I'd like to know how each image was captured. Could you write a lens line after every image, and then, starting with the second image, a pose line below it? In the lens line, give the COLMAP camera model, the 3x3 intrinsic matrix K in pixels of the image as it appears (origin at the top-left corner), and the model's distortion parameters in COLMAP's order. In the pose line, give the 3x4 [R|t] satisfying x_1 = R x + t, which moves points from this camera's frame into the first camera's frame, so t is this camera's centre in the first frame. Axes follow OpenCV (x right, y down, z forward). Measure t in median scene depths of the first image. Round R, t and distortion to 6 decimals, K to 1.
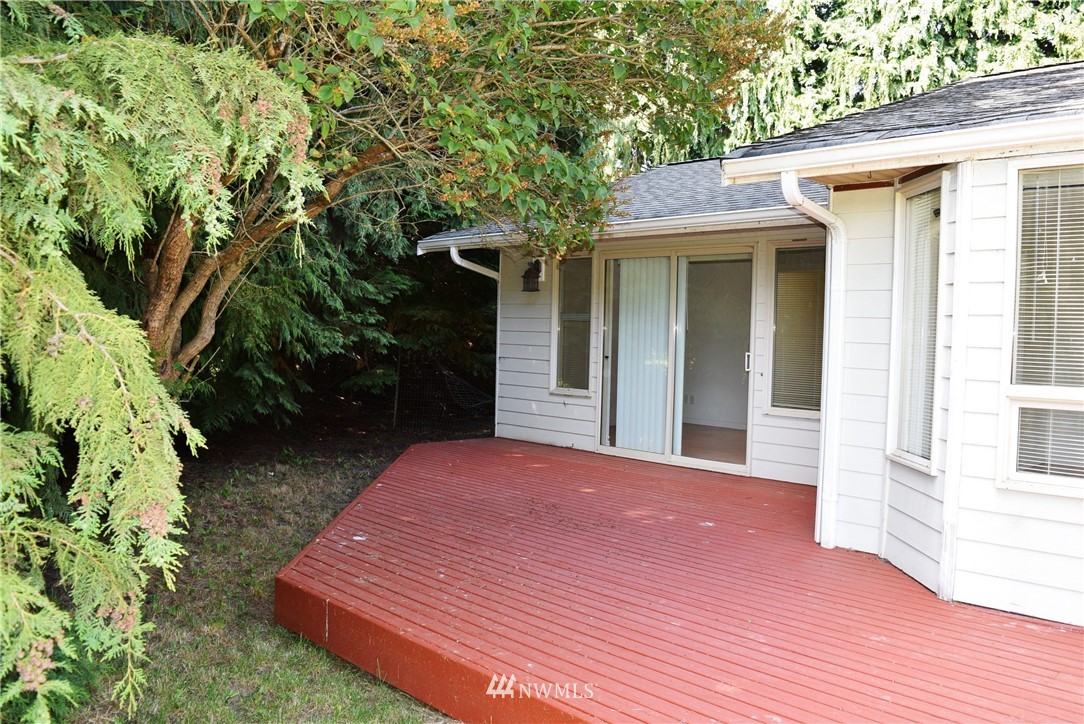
lens RADIAL K [[842.3, 0, 541.6], [0, 842.3, 361.1], [0, 0, 1]] dist [-0.007833, -0.003415]
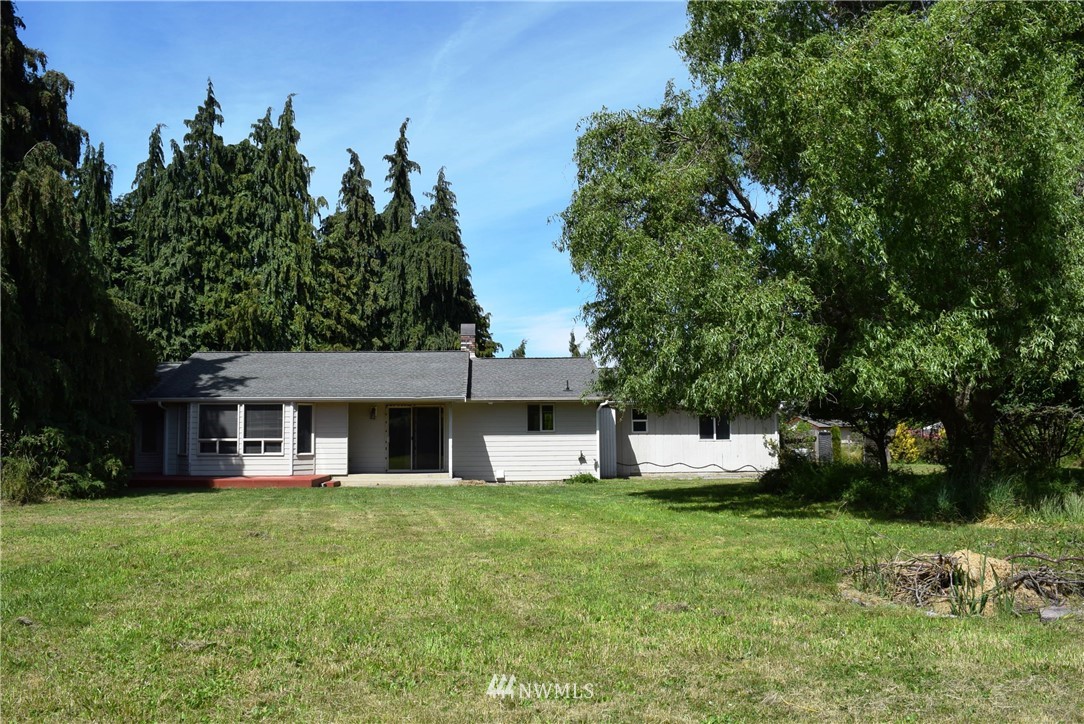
lens RADIAL K [[842.3, 0, 541.8], [0, 842.3, 362.1], [0, 0, 1]] dist [-0.007833, -0.003415]
pose [[0.660696, 0.051490, 0.748886, -0.417171], [0.037286, 0.994162, -0.101249, 0.035510], [-0.749727, 0.094817, 0.654919, -0.851115]]
